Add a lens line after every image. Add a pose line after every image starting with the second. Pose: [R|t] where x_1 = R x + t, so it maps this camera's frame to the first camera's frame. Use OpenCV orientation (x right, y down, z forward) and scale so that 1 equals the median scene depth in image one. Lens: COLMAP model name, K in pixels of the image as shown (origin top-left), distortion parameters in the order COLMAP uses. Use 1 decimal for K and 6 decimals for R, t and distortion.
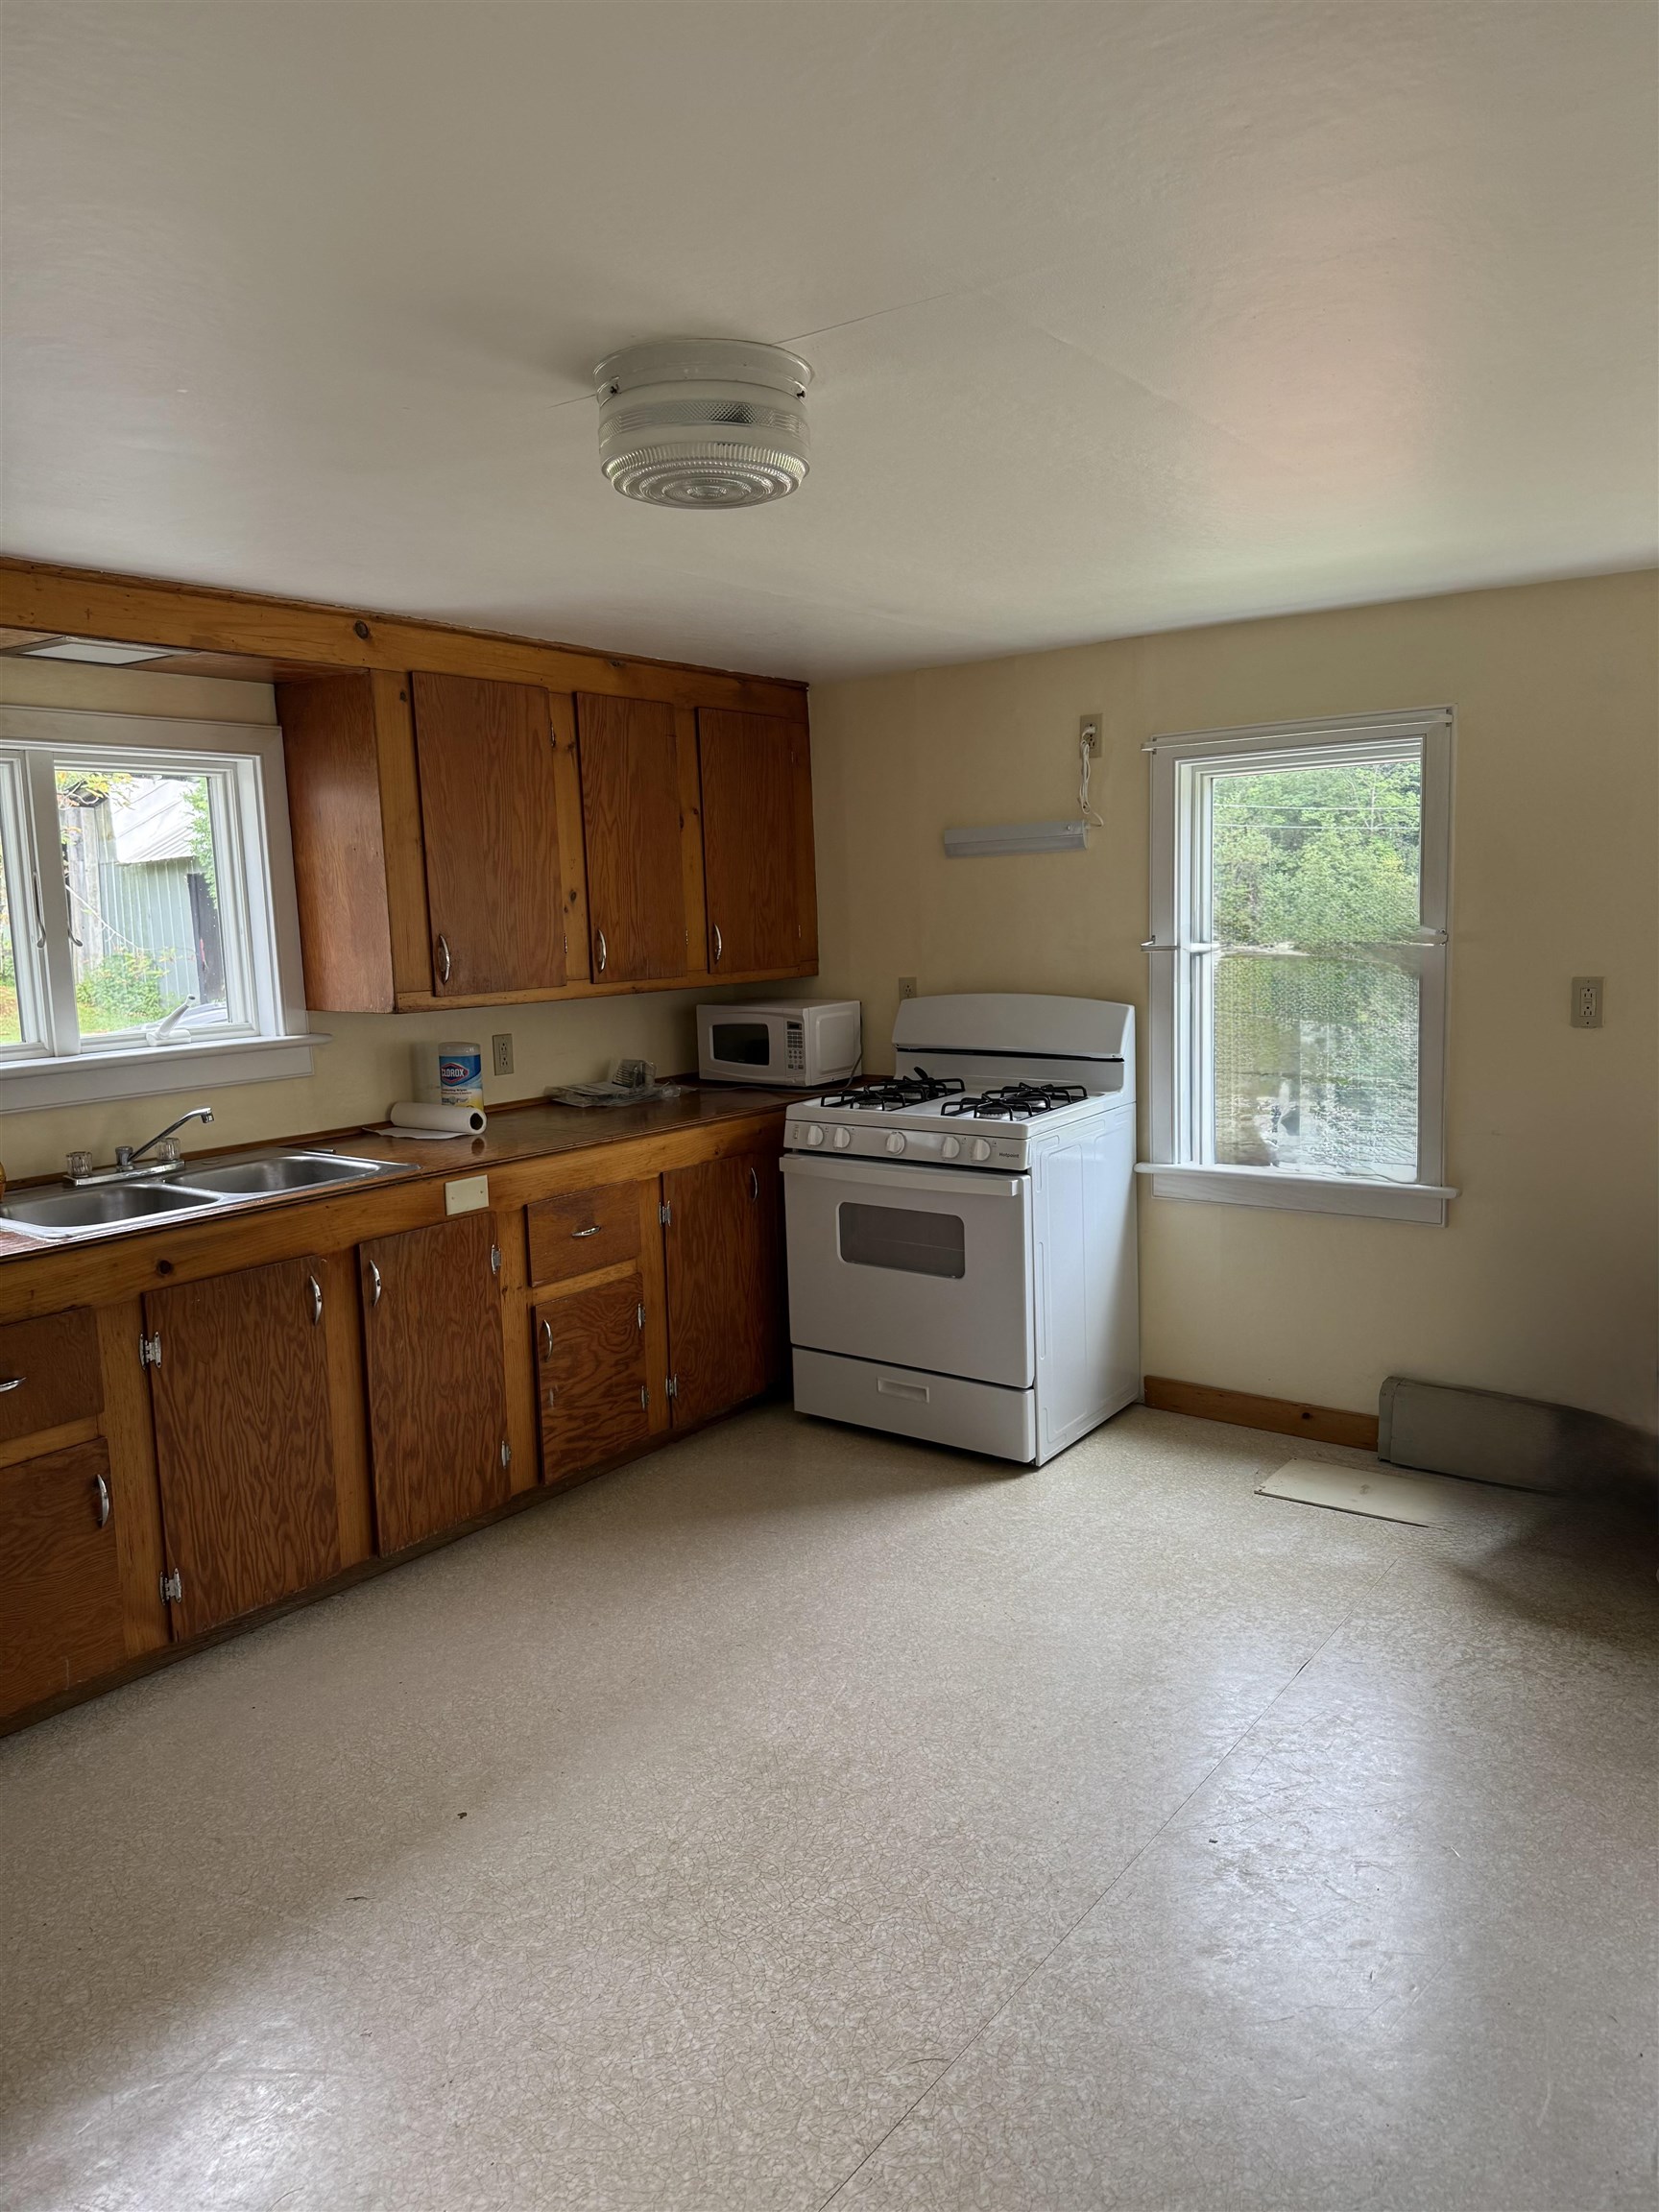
lens RADIAL K [[1550.7, 0, 830.1], [0, 1550.7, 1151.8], [0, 0, 1]] dist [0.120359, -0.201332]
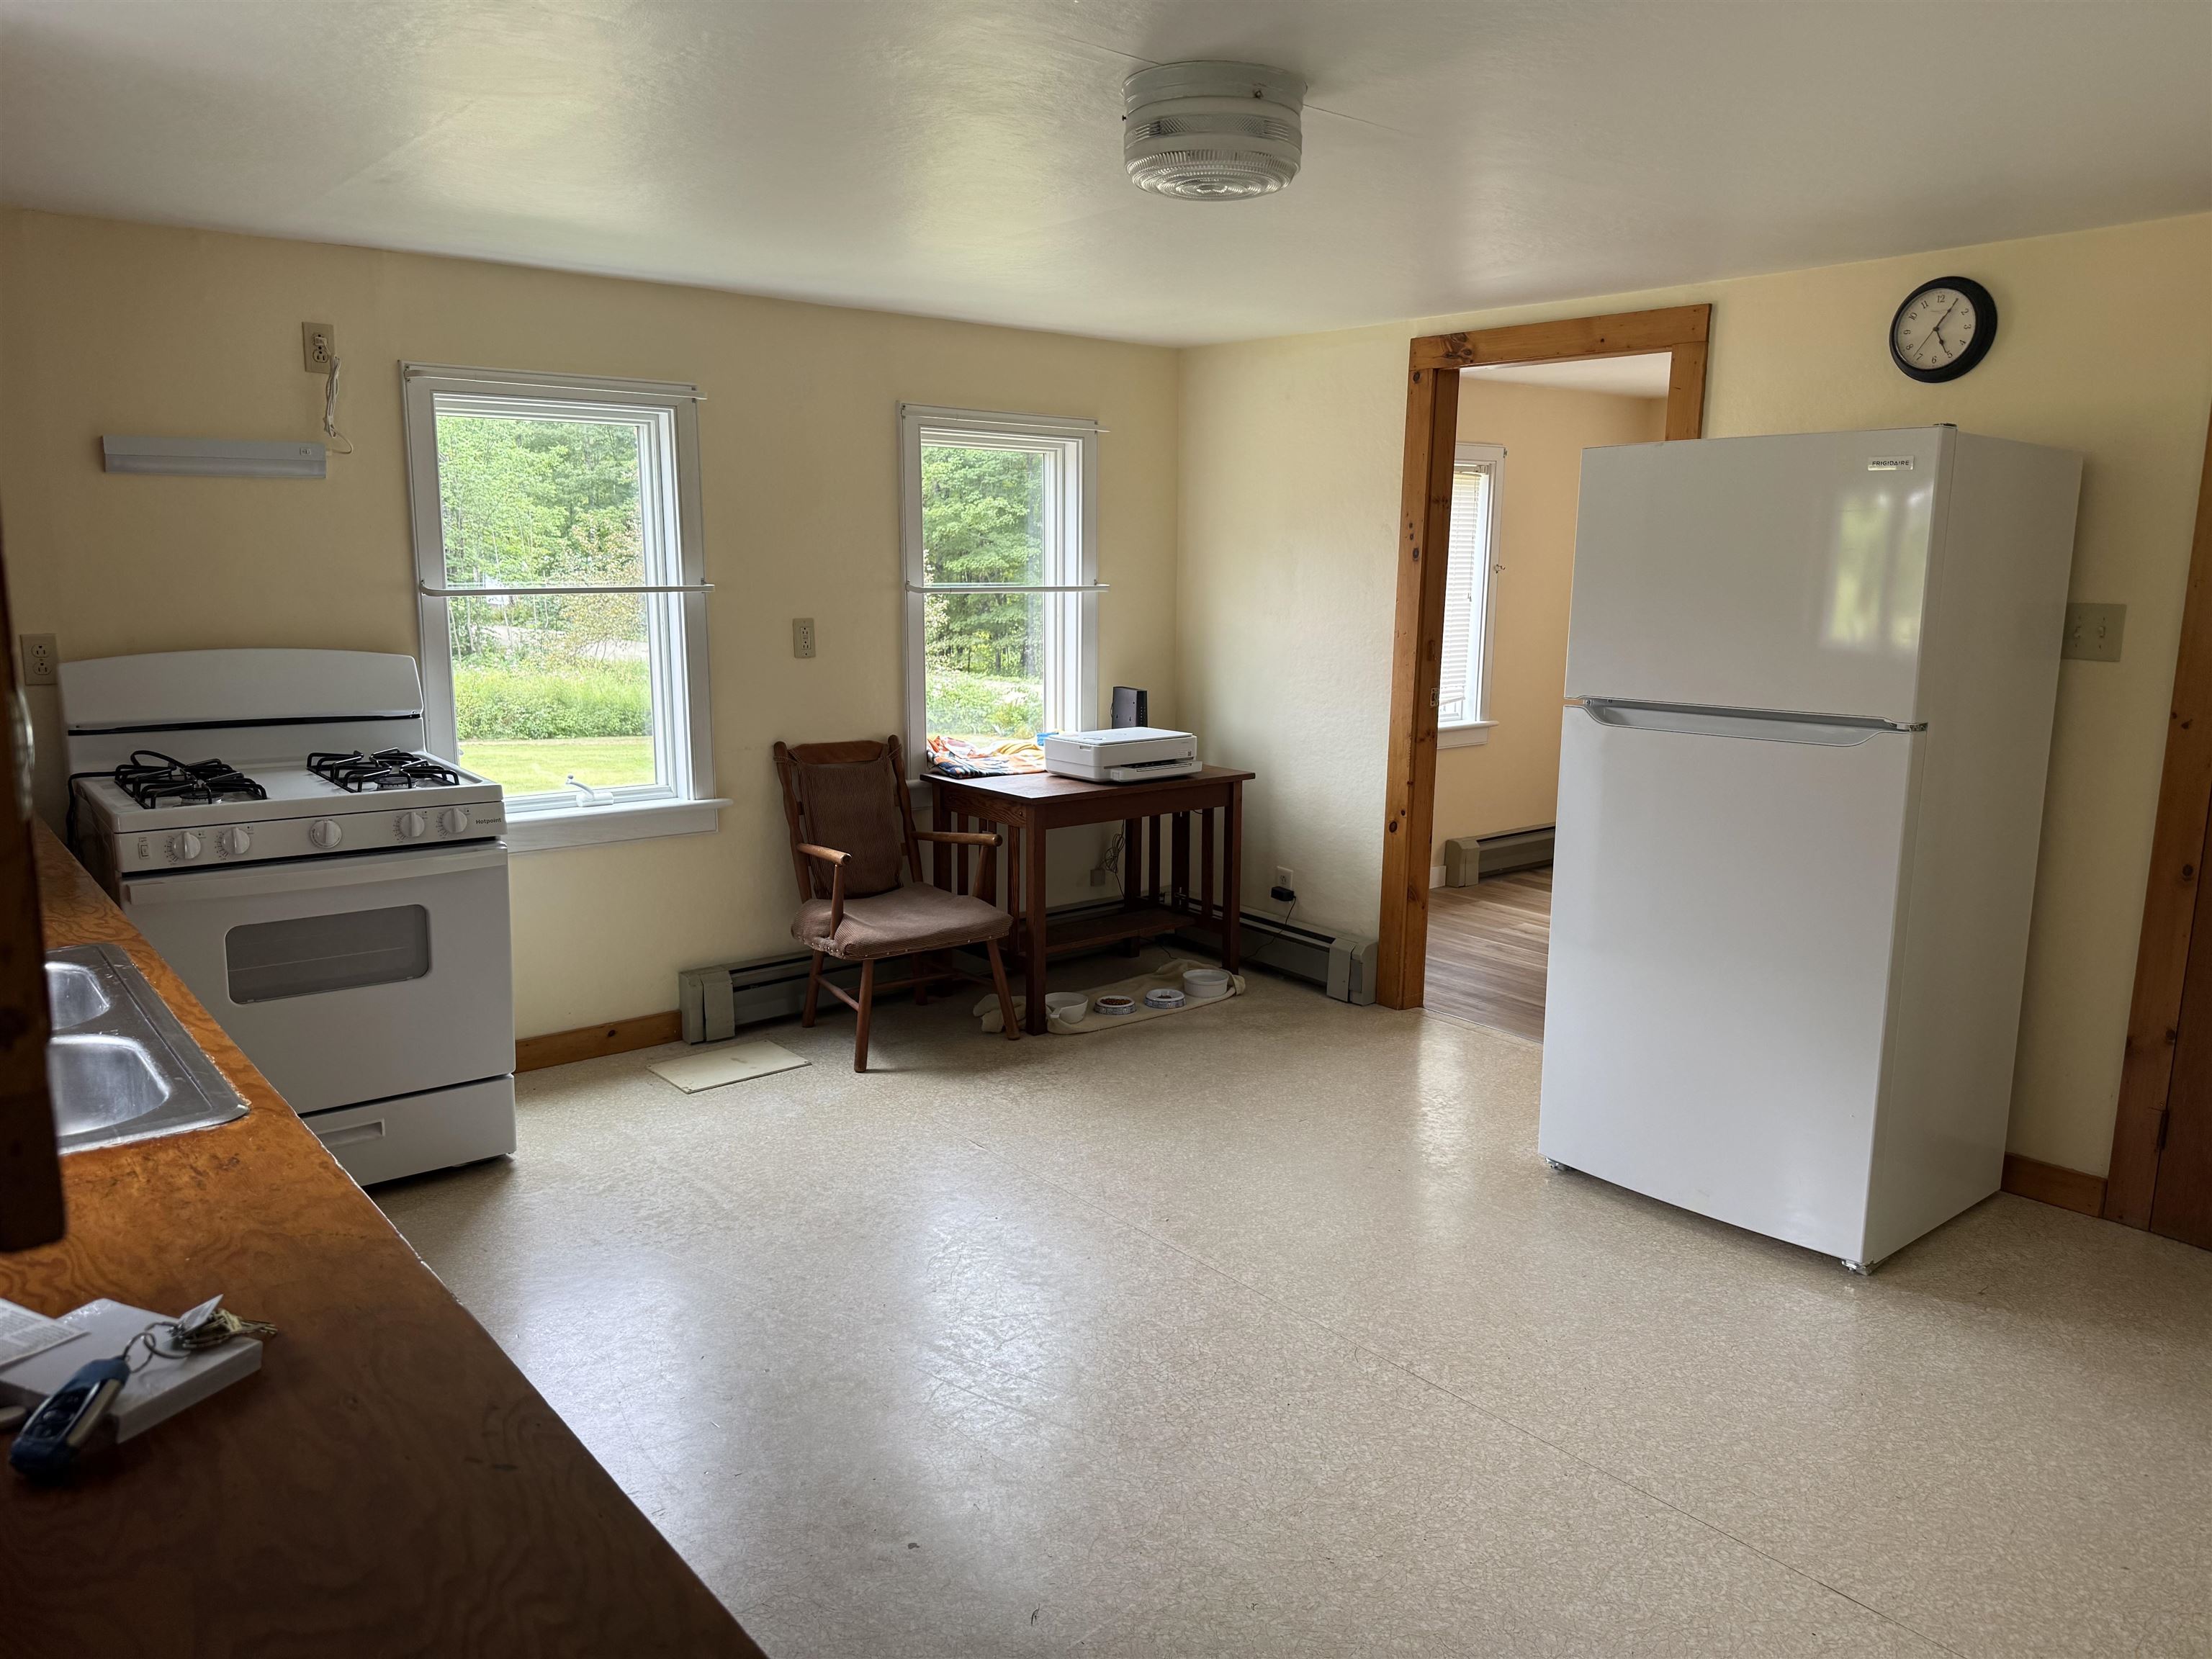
lens RADIAL K [[1555.4, 0, 1104.3], [0, 1555.4, 891.1], [0, 0, 1]] dist [0.066201, -0.104449]
pose [[0.235233, -0.177898, 0.955520, -0.655359], [0.134533, 0.979603, 0.149263, -0.044284], [-0.962583, 0.093437, 0.254368, 0.409785]]
